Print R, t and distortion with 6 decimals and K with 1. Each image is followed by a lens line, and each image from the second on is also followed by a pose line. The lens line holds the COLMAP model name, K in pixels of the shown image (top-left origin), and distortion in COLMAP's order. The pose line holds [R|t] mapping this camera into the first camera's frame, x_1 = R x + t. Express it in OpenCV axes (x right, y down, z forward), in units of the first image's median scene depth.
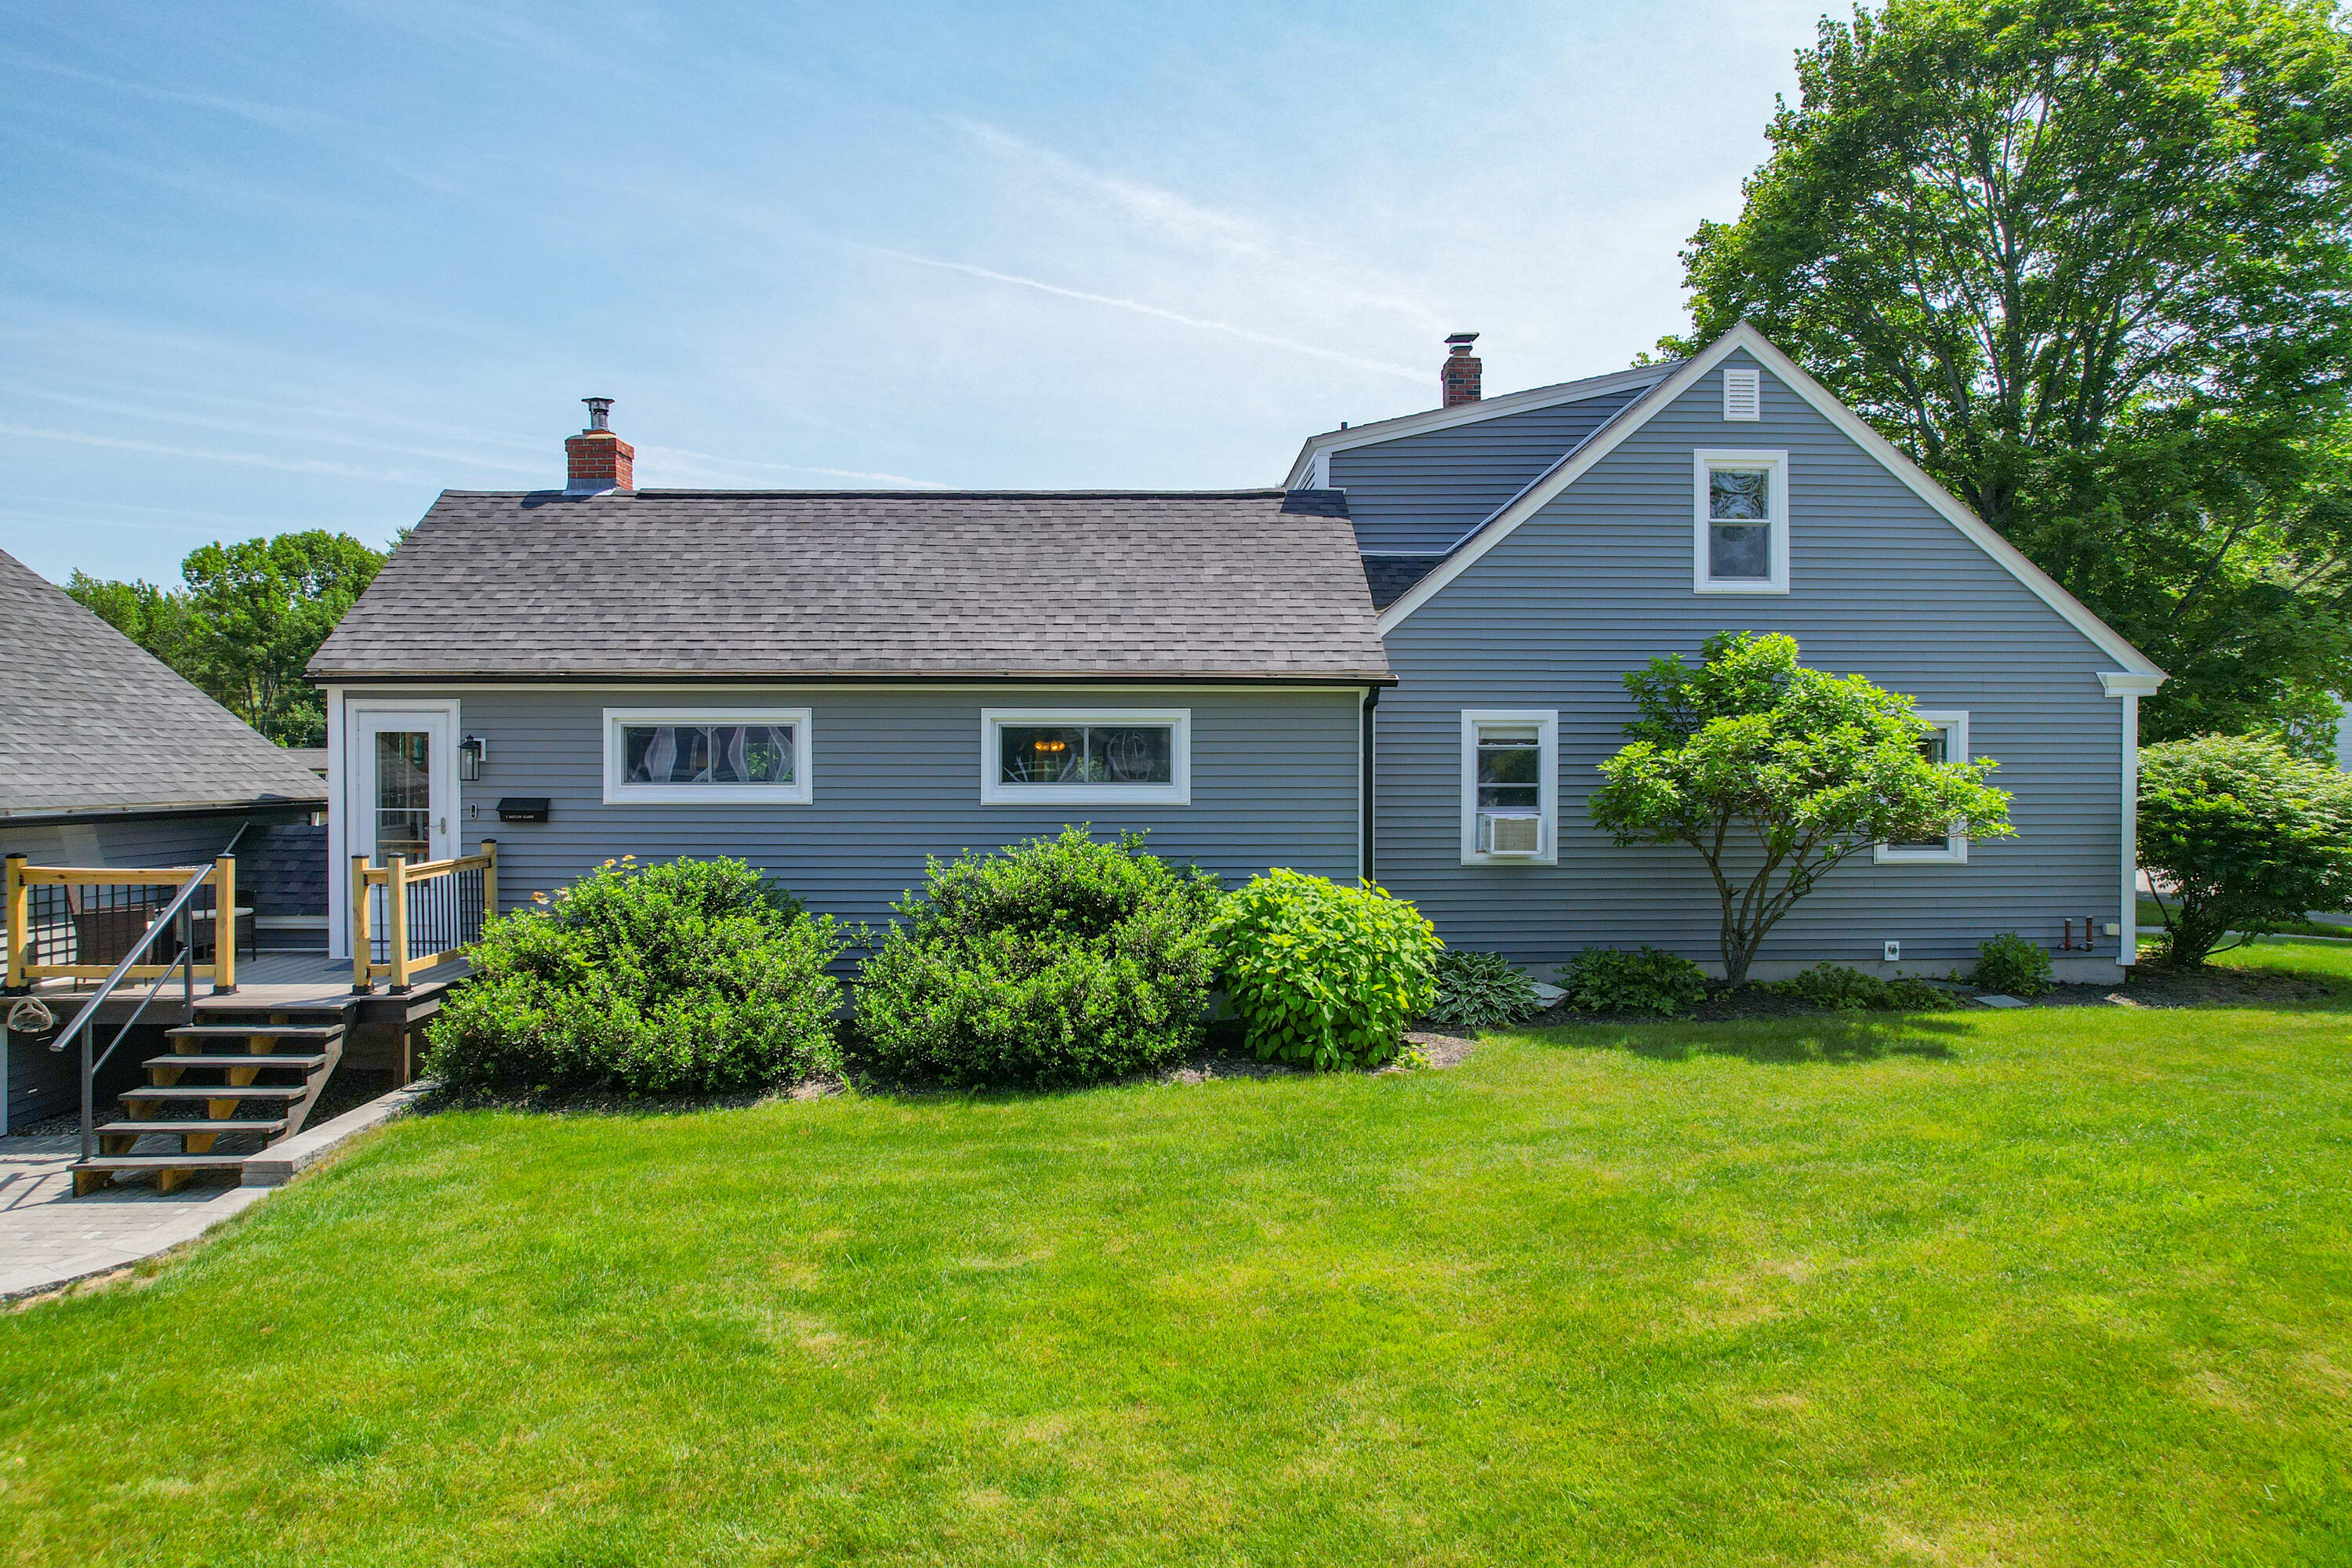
lens RADIAL K [[1516.2, 0, 1168.4], [0, 1516.2, 775.8], [0, 0, 1]] dist [-0.072270, 0.064689]
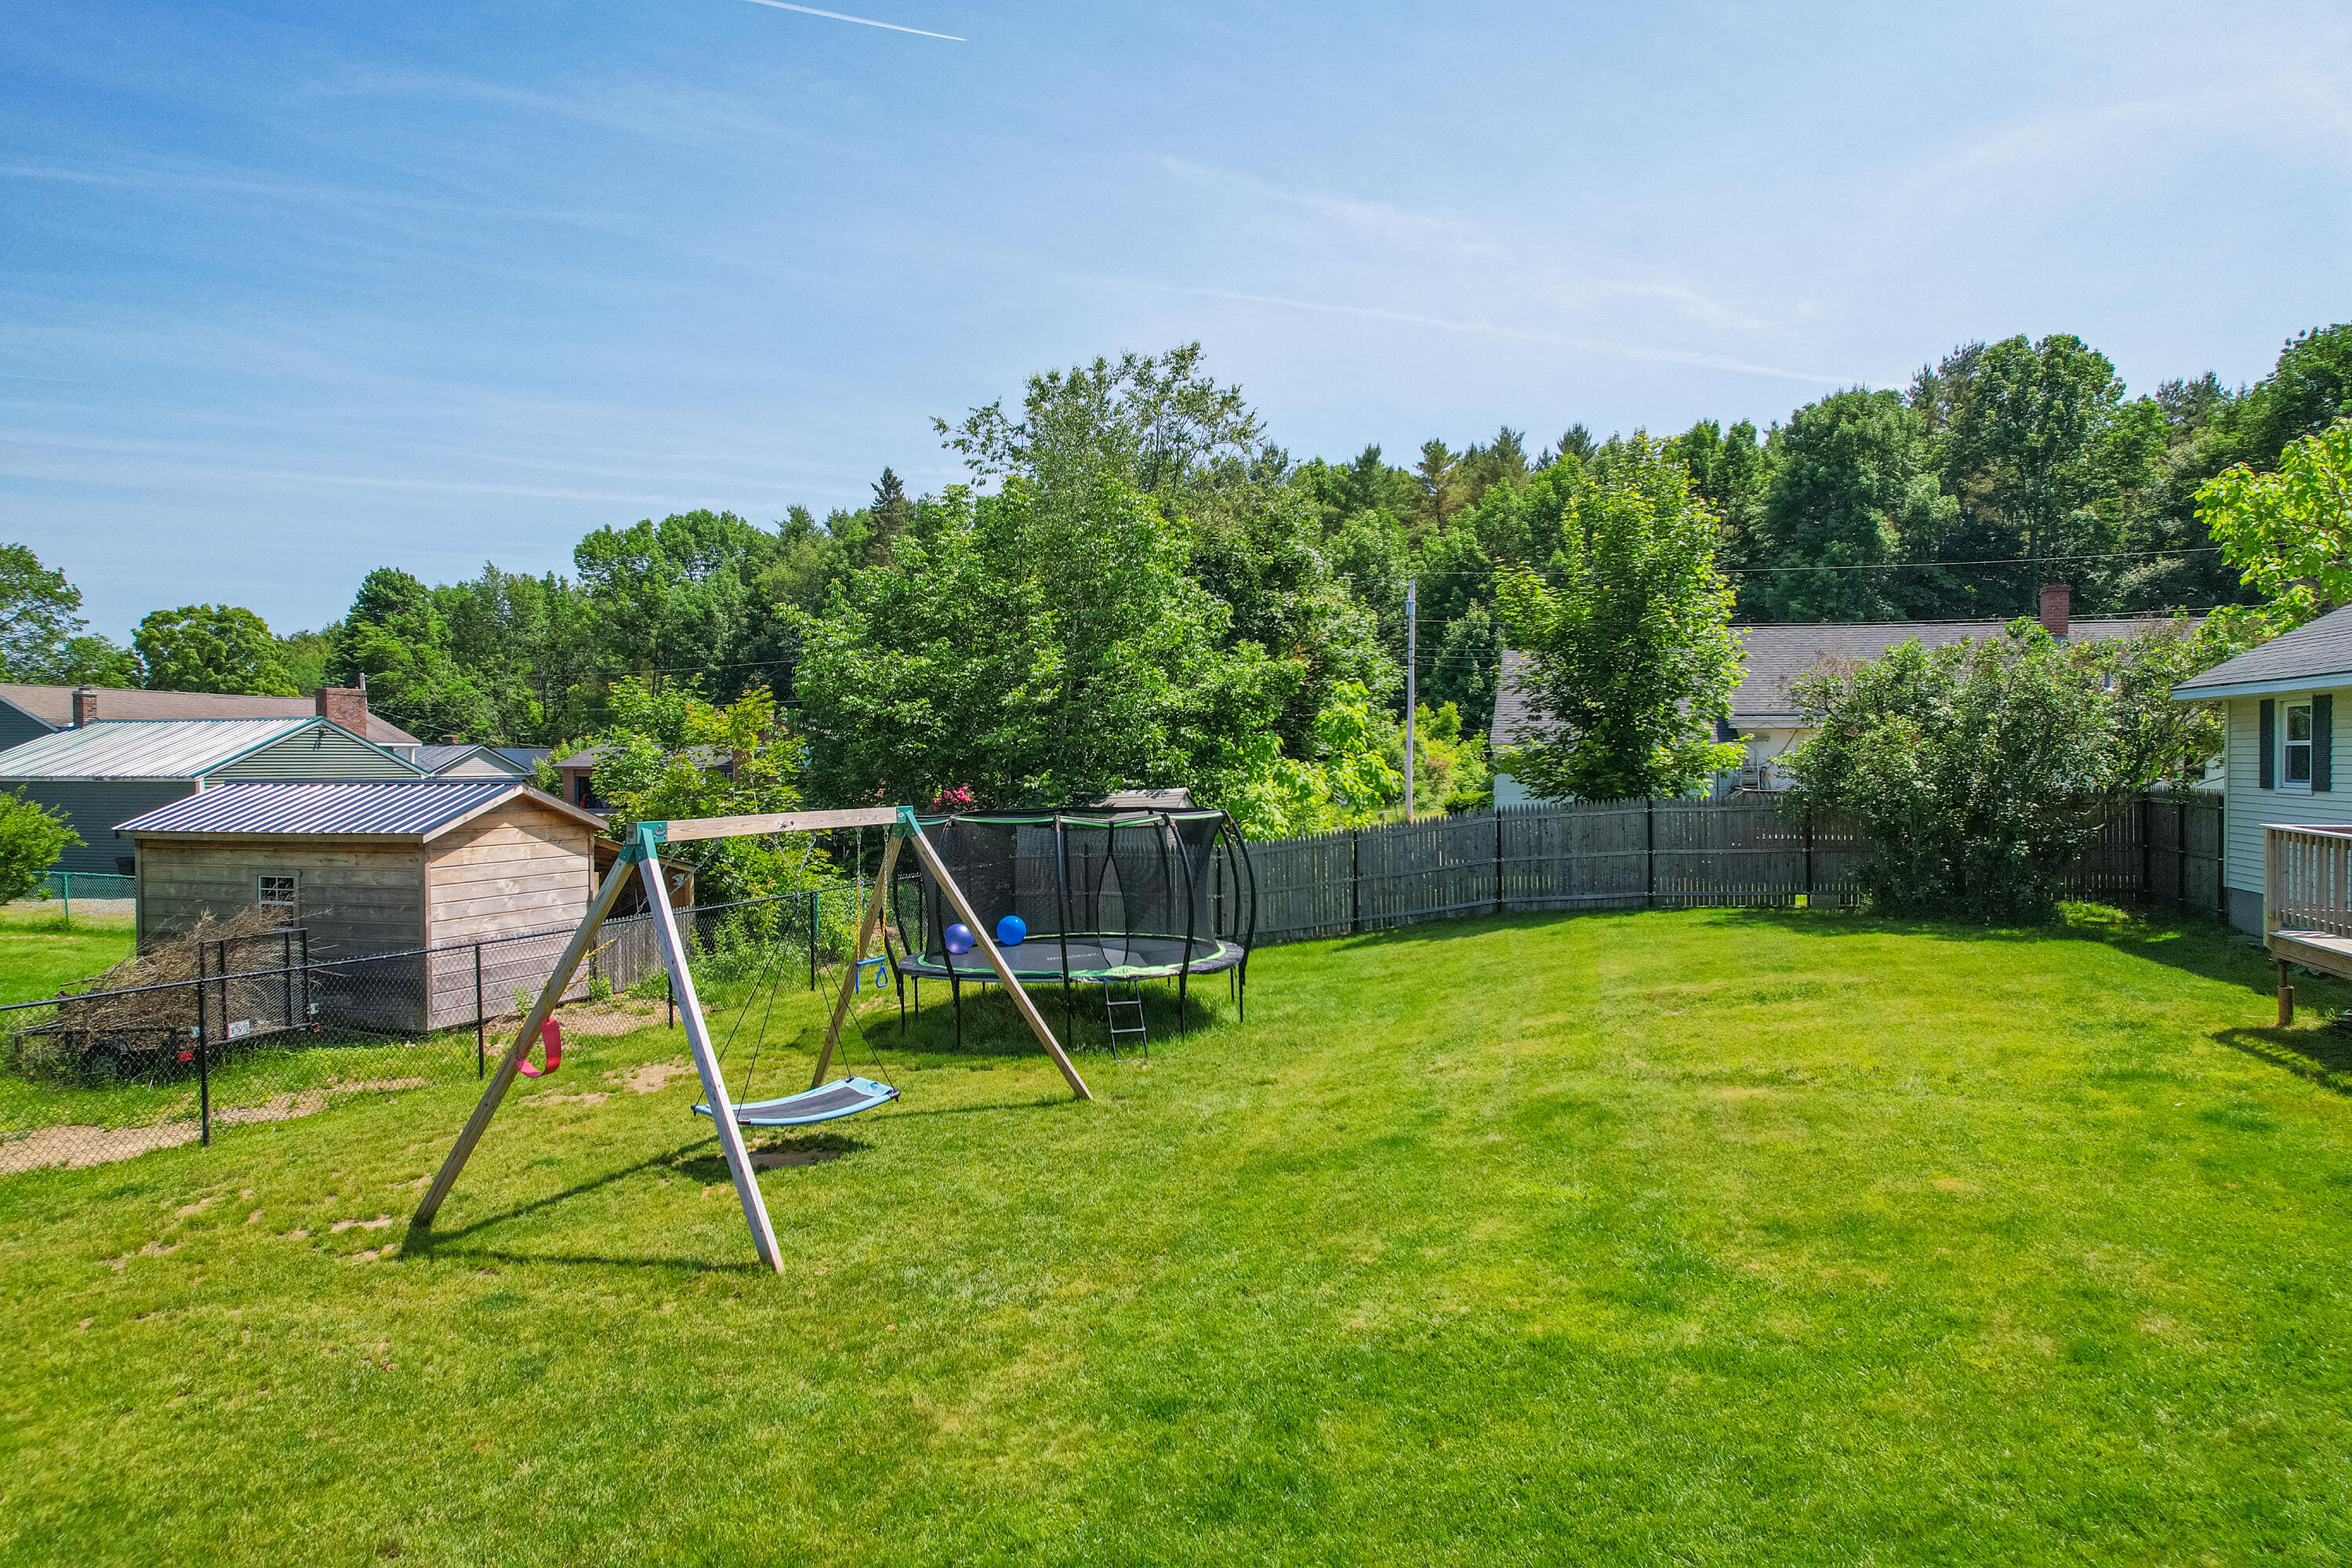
lens RADIAL K [[1499.7, 0, 1161.5], [0, 1499.7, 774.0], [0, 0, 1]] dist [-0.075249, 0.068874]
pose [[0.963725, -0.000133, -0.266896, -0.565514], [-0.000092, 1.000000, -0.000829, 0.006158], [0.266896, 0.000823, 0.963725, 2.035552]]
